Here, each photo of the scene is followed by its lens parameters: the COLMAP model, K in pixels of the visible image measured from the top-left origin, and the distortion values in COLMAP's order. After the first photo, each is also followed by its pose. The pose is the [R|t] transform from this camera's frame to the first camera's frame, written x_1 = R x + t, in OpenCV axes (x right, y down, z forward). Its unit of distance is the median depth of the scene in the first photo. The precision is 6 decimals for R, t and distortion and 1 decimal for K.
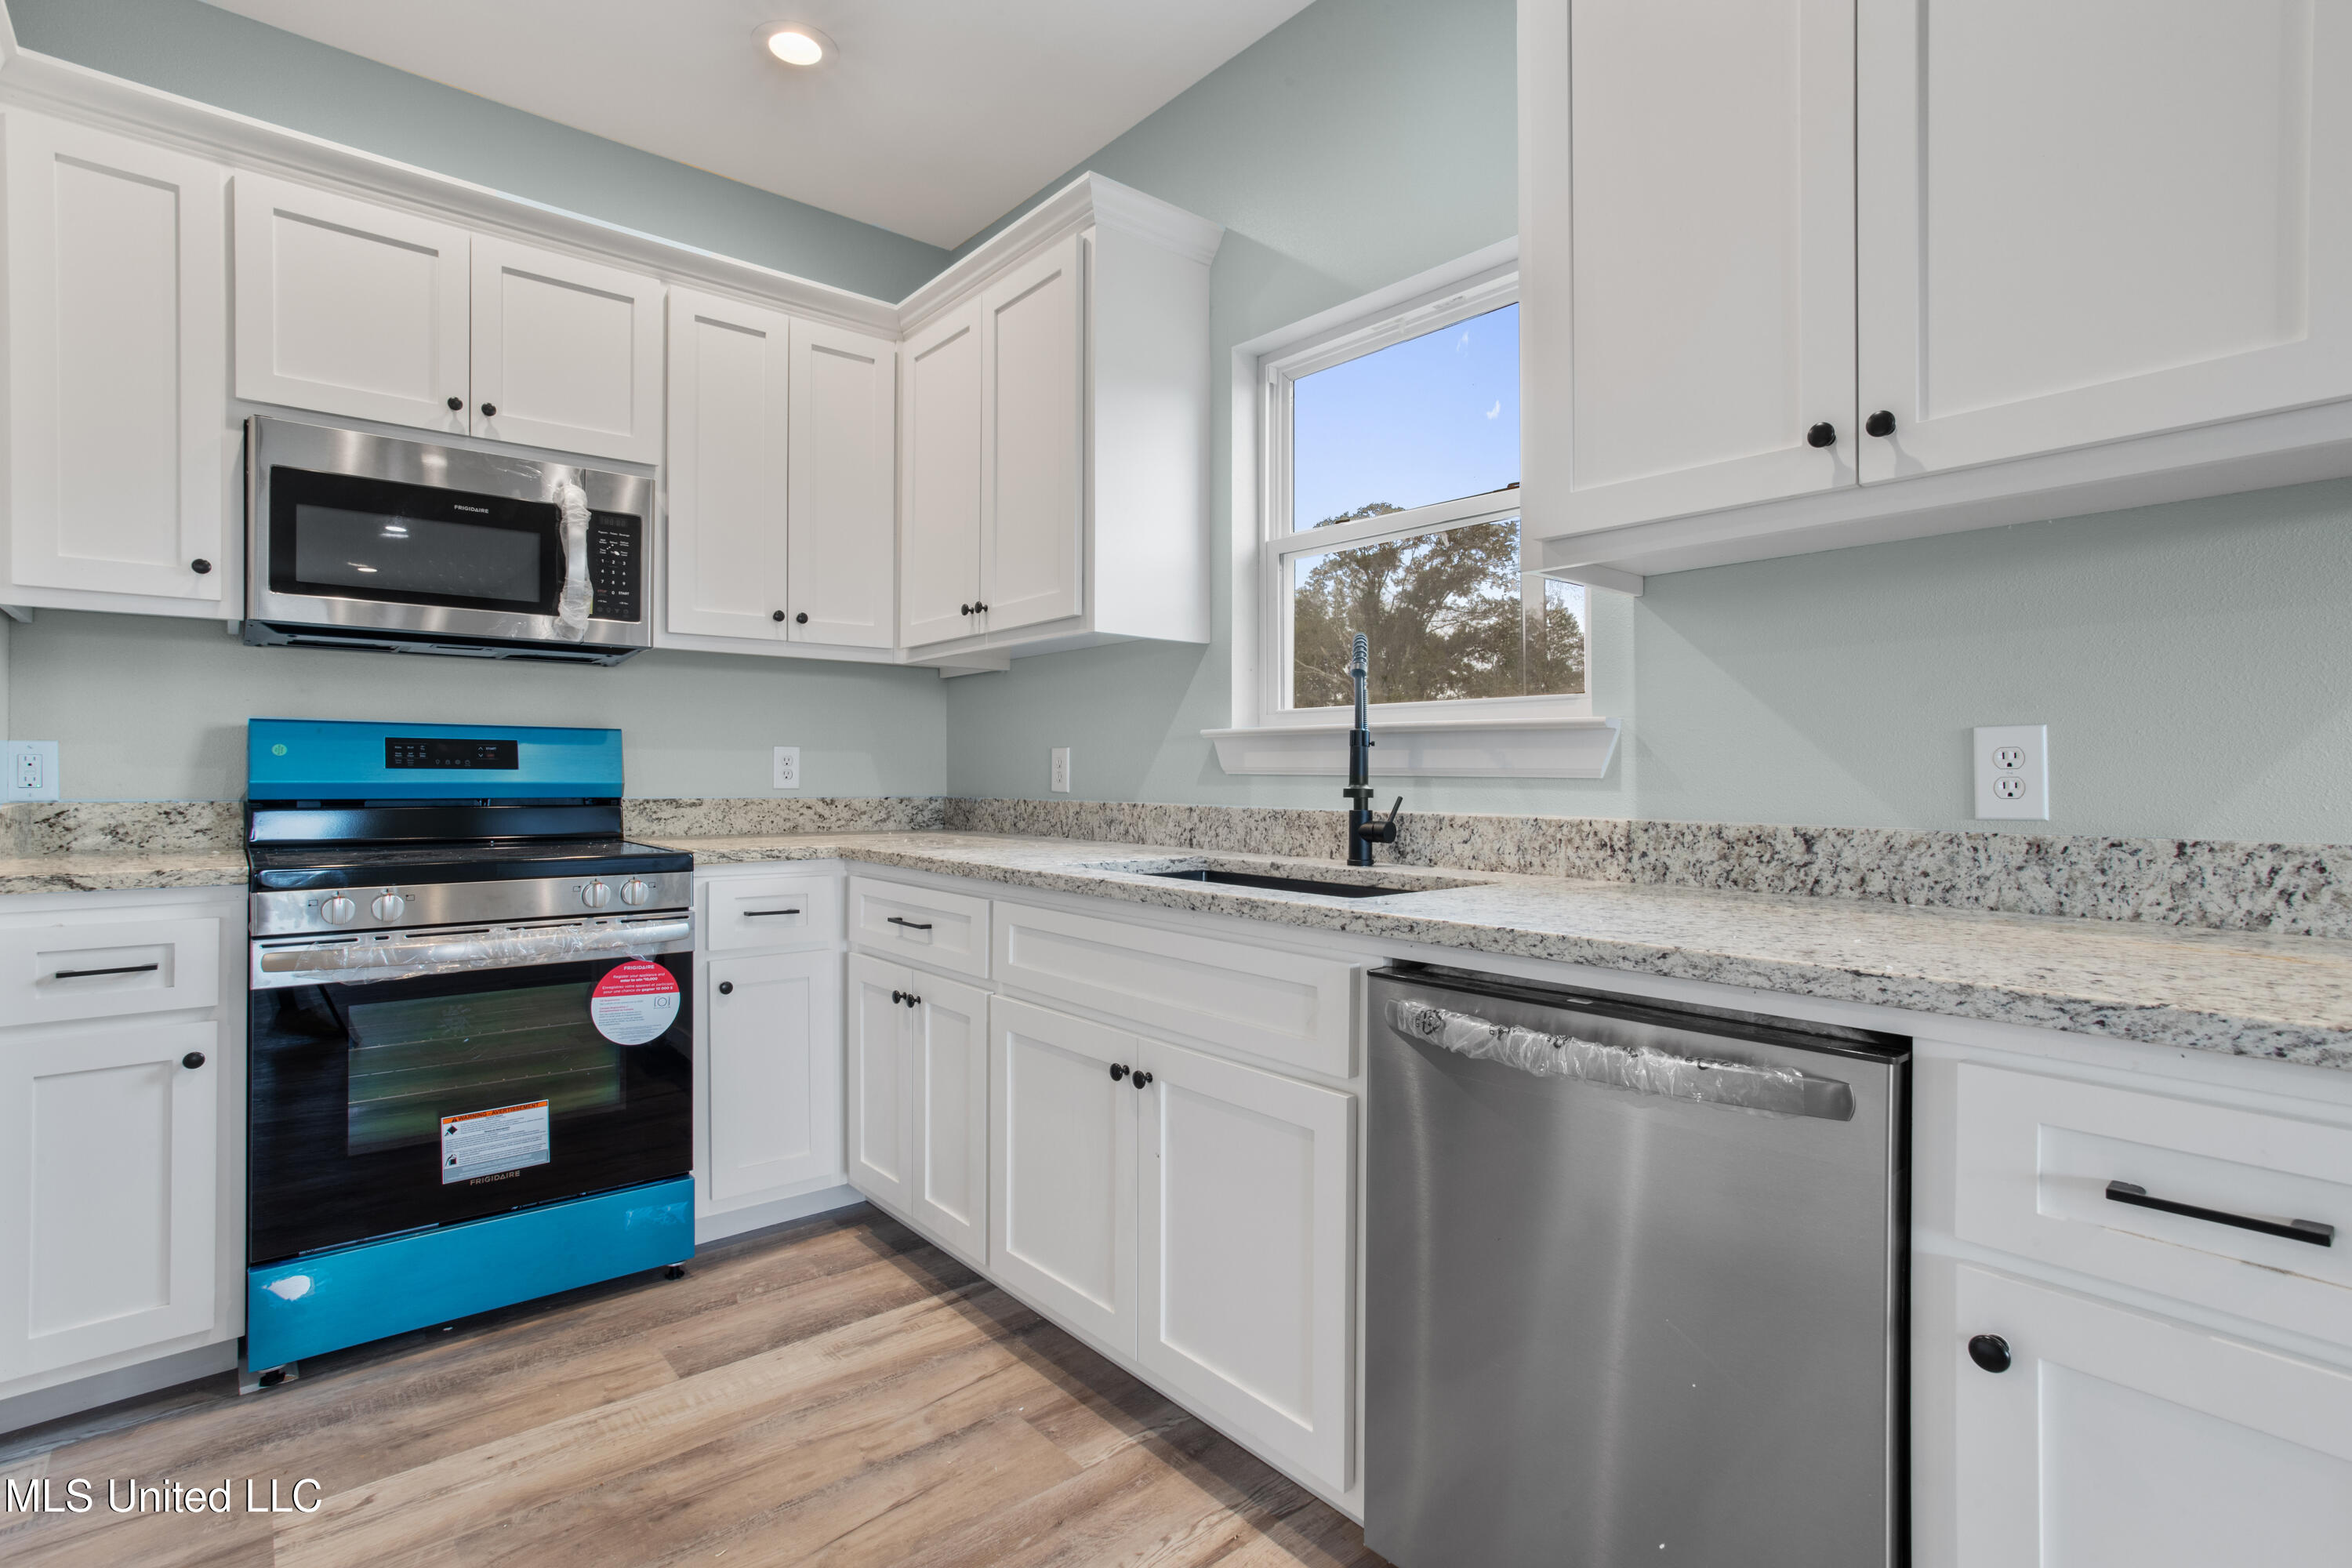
lens RADIAL K [[1139.1, 0, 1162.2], [0, 1139.1, 770.5], [0, 0, 1]] dist [-0.045859, 0.027239]
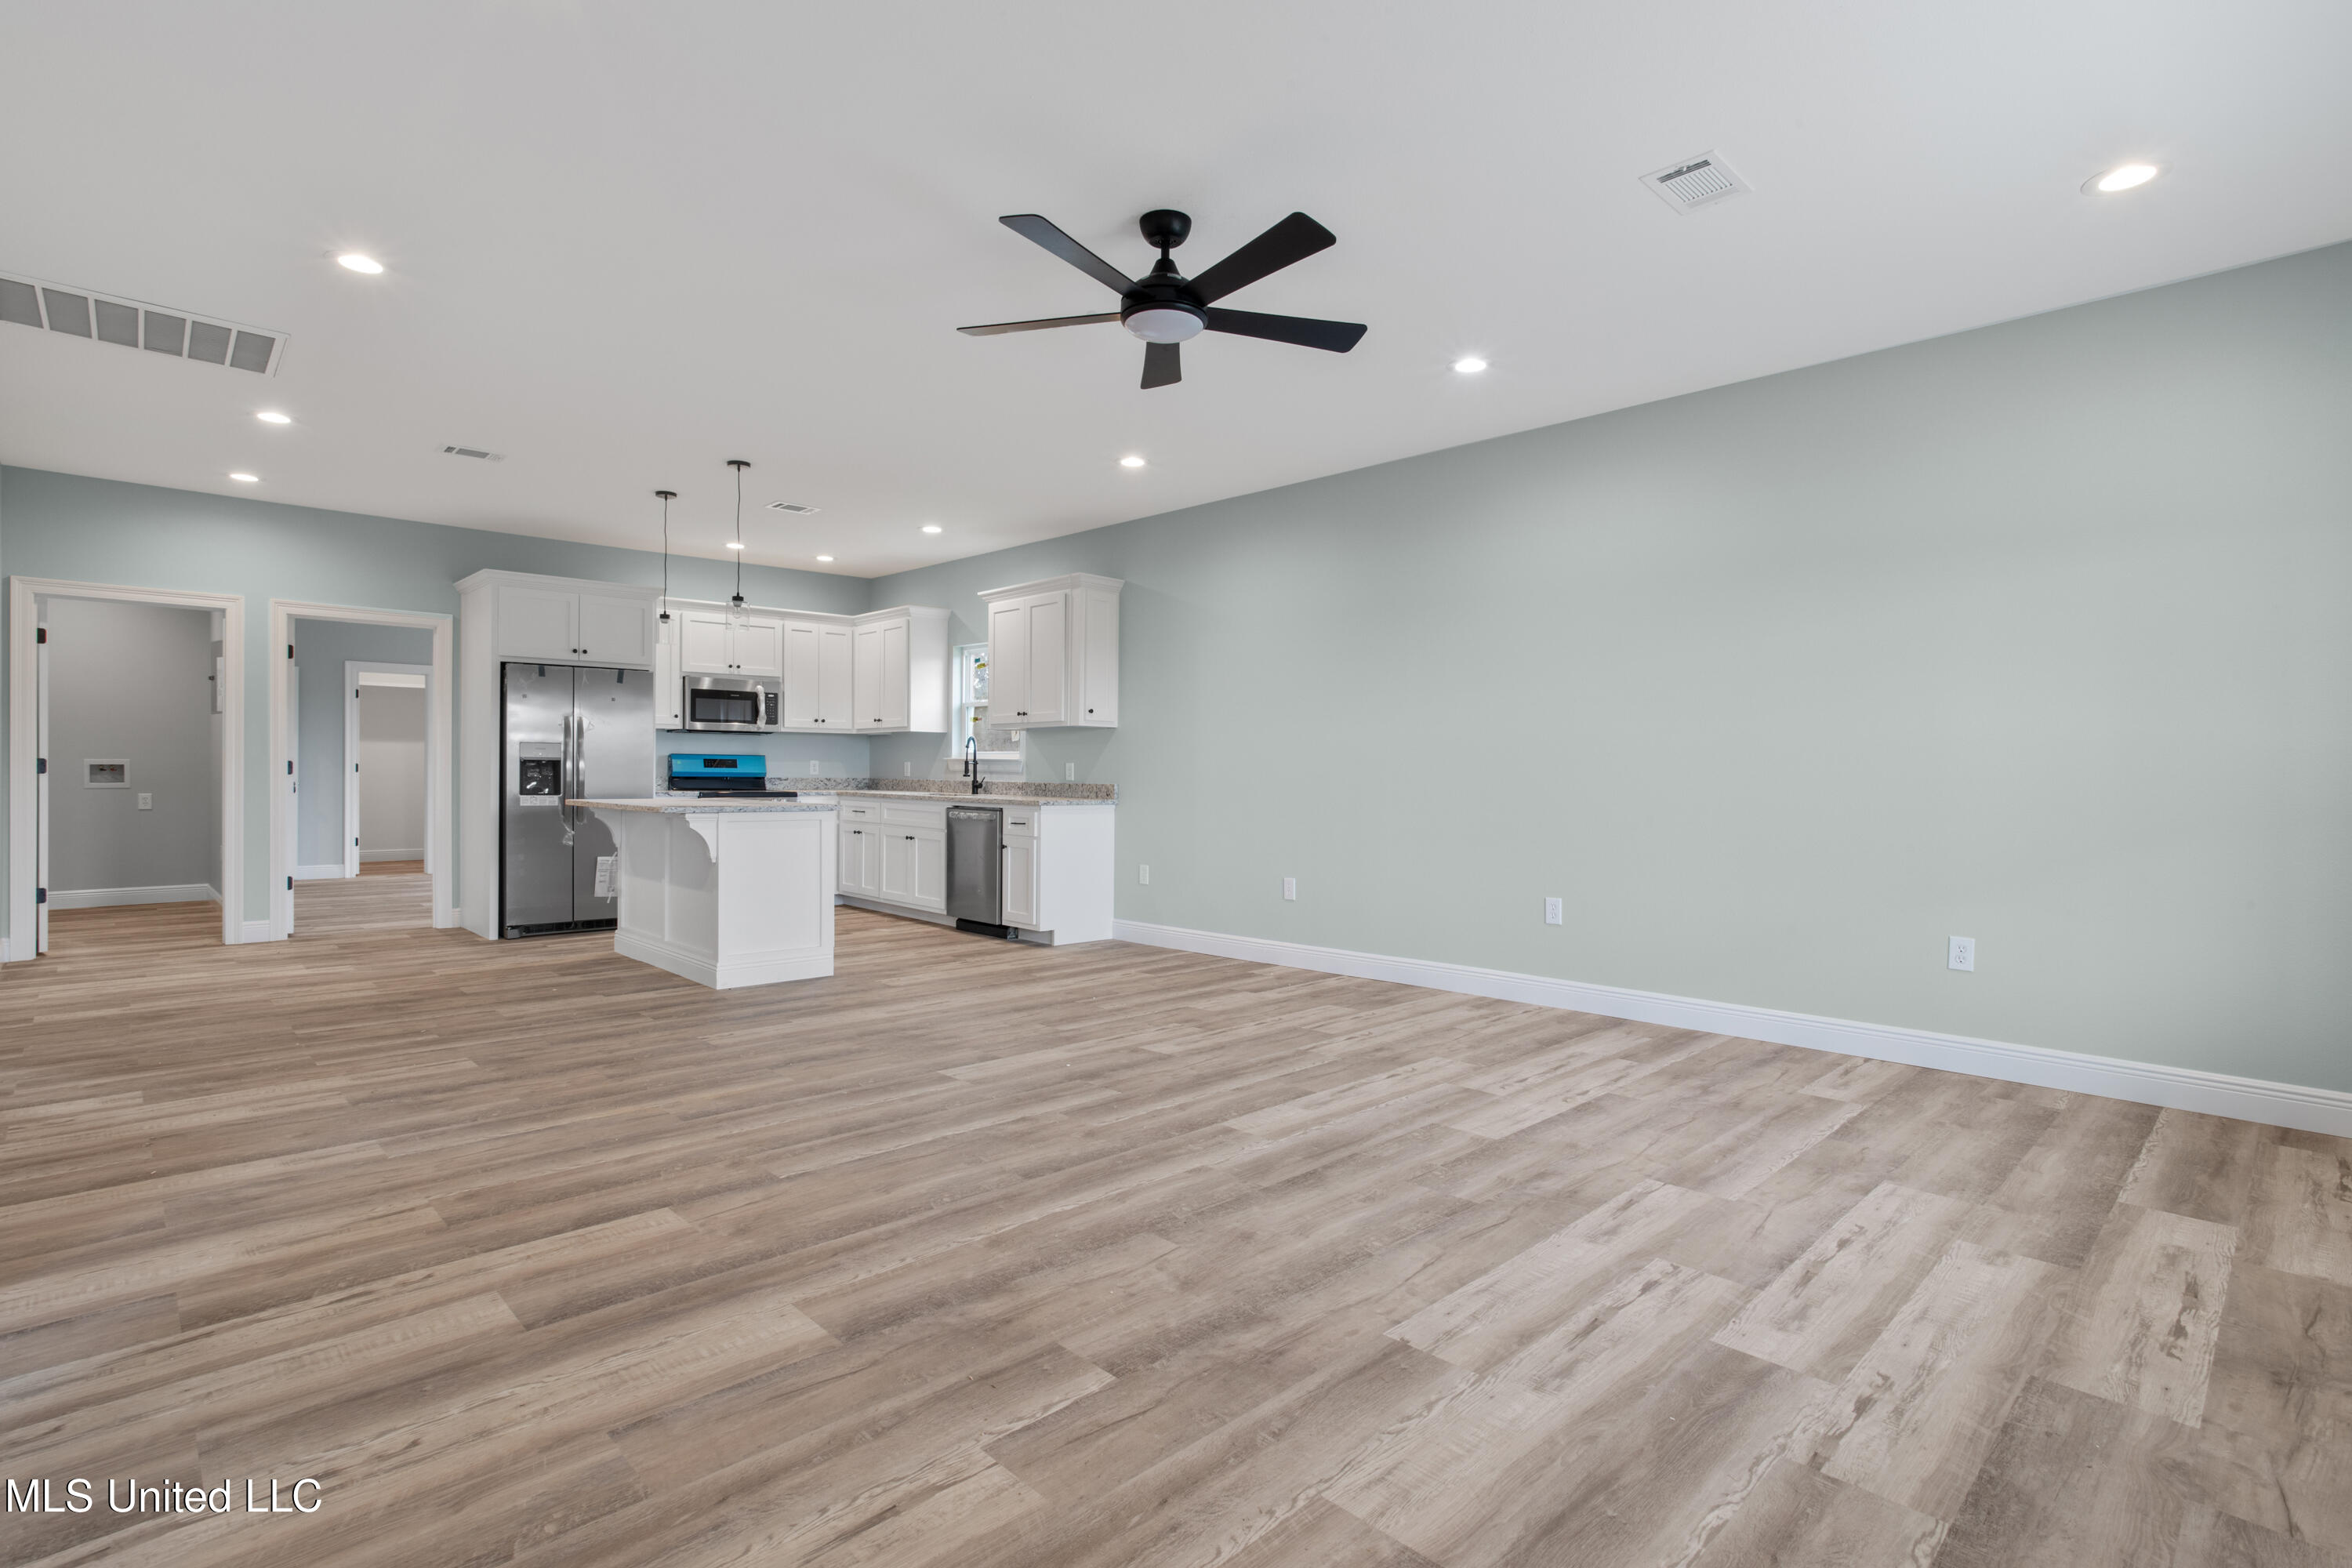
lens RADIAL K [[1139.1, 0, 1169.5], [0, 1139.1, 788.4], [0, 0, 1]] dist [-0.045859, 0.027239]
pose [[0.997710, 0.004539, 0.067488, 0.566631], [-0.005981, 0.999758, 0.021190, -0.023050], [-0.067376, -0.021545, 0.997495, -2.912027]]
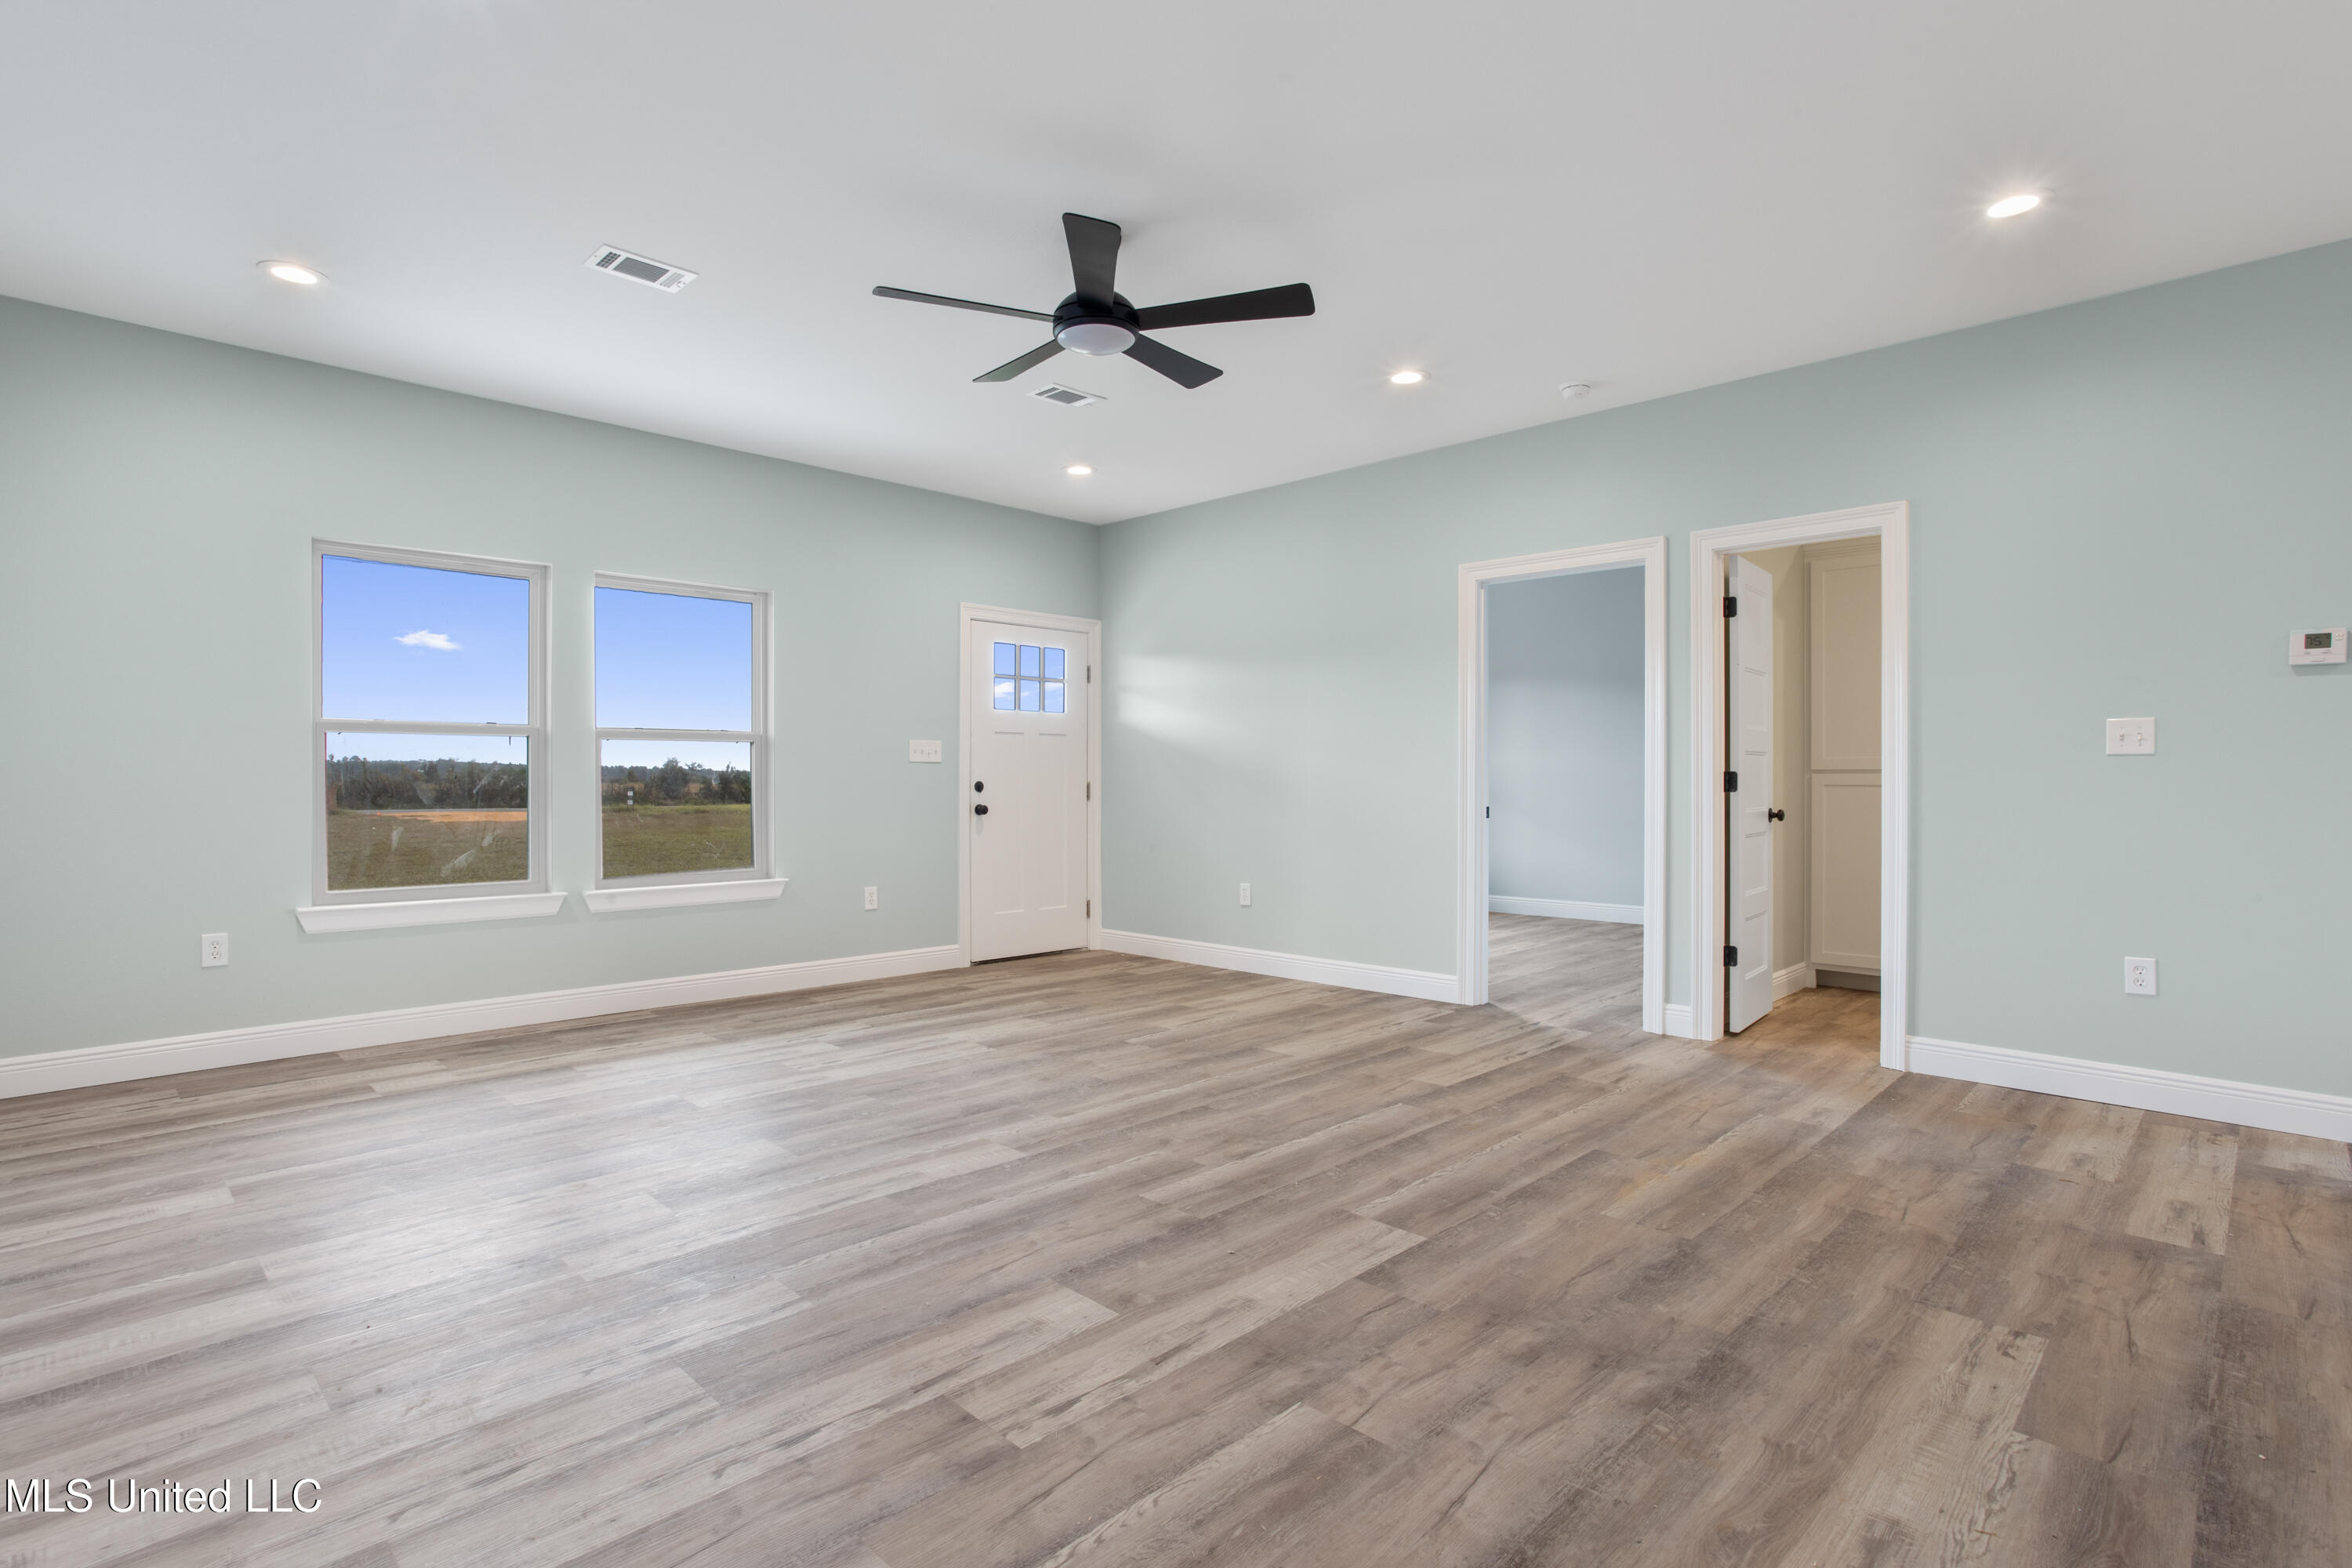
lens RADIAL K [[1139.1, 0, 1171.6], [0, 1139.1, 780.8], [0, 0, 1]] dist [-0.045859, 0.027239]
pose [[-0.995669, -0.000616, -0.092968, 0.698169], [-0.000019, 0.999979, -0.006431, 0.000256], [0.092970, -0.006402, -0.995648, 0.141754]]
